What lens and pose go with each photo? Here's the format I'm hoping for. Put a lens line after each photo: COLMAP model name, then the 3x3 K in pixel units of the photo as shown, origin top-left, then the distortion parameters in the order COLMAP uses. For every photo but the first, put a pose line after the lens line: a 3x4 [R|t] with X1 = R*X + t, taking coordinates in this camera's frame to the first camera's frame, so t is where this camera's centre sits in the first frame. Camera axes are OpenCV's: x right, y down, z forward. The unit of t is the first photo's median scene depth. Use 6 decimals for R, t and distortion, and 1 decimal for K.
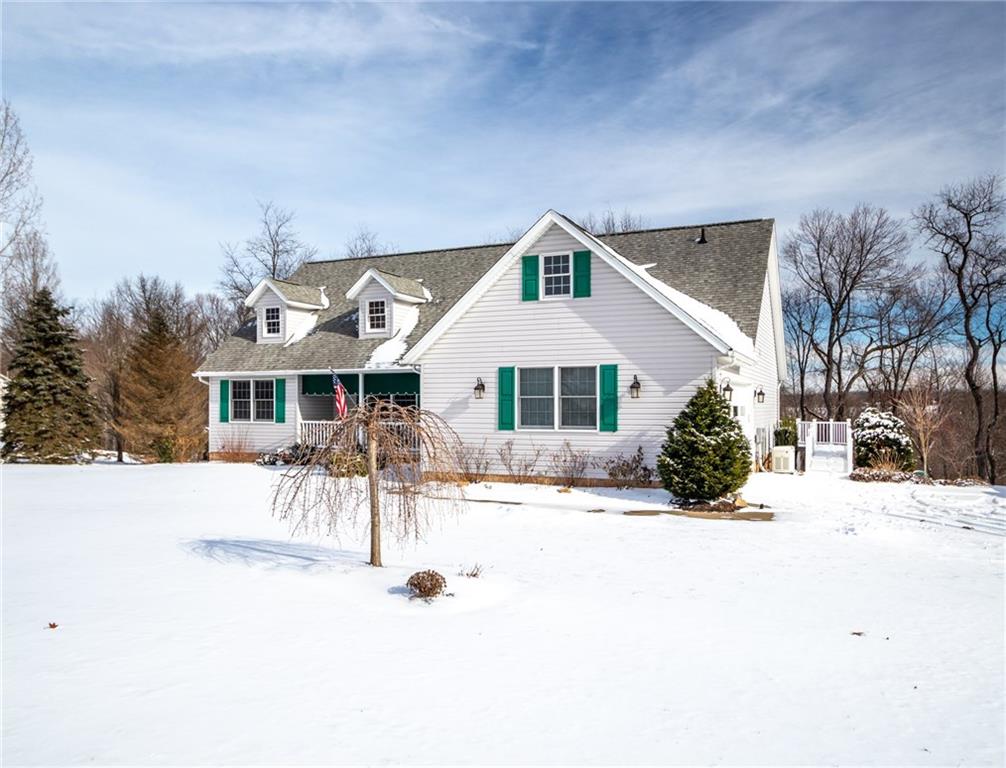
lens RADIAL K [[762.1, 0, 503.1], [0, 762.1, 404.9], [0, 0, 1]] dist [-0.000424, -0.002931]
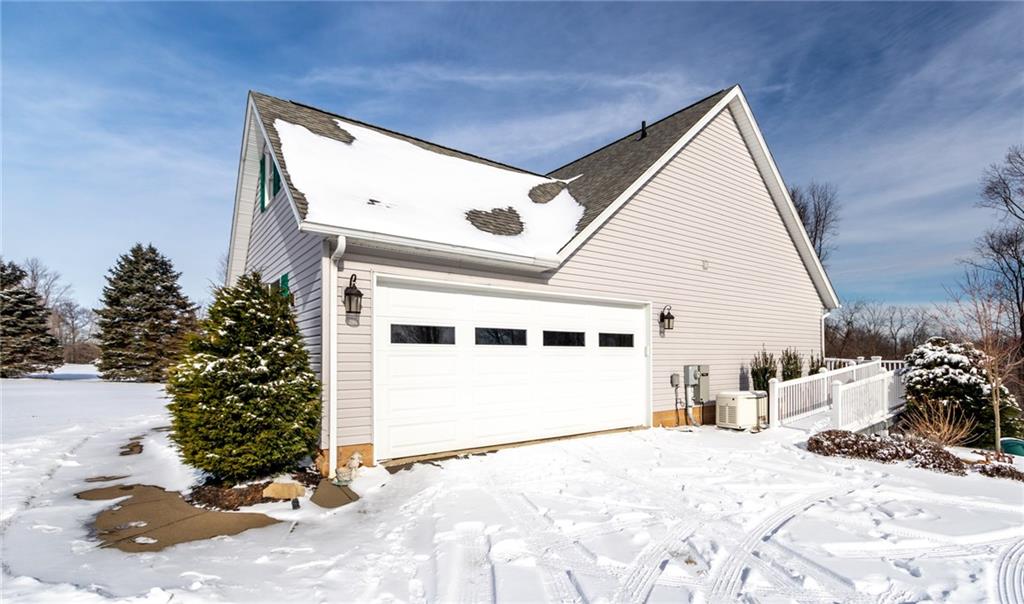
lens RADIAL K [[486.5, 0, 509.2], [0, 486.5, 337.4], [0, 0, 1]] dist [-0.022337, 0.008502]
pose [[0.869559, -0.026267, -0.493130, 0.372053], [0.005736, 0.999054, -0.043101, 0.020619], [0.493796, 0.034650, 0.868887, 0.454834]]
